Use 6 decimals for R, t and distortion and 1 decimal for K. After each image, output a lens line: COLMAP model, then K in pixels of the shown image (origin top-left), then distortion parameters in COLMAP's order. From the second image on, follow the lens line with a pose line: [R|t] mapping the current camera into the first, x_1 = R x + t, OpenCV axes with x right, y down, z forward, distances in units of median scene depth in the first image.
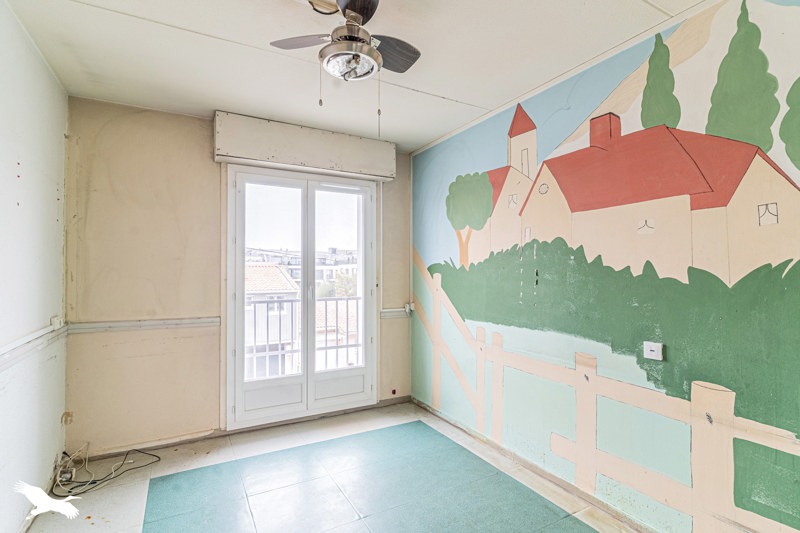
lens RADIAL K [[379.0, 0, 400.0], [0, 379.0, 266.5], [0, 0, 1]] dist [0.000372, 0.000008]
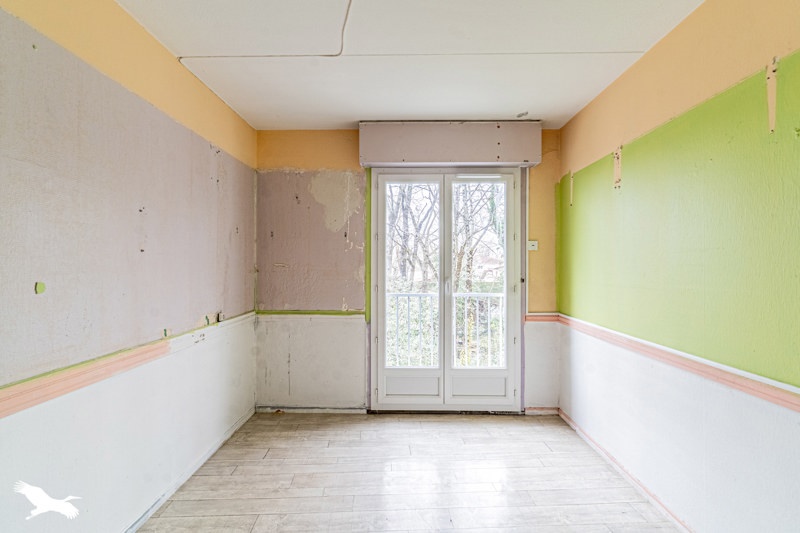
lens RADIAL K [[381.9, 0, 400.0], [0, 381.9, 266.5], [0, 0, 1]] dist [-0.100679, -0.000022]
pose [[0.862564, 0.002591, -0.505942, 0.182734], [0.003902, 0.999923, 0.011774, 0.002109], [0.505934, -0.012130, 0.862487, 0.101083]]
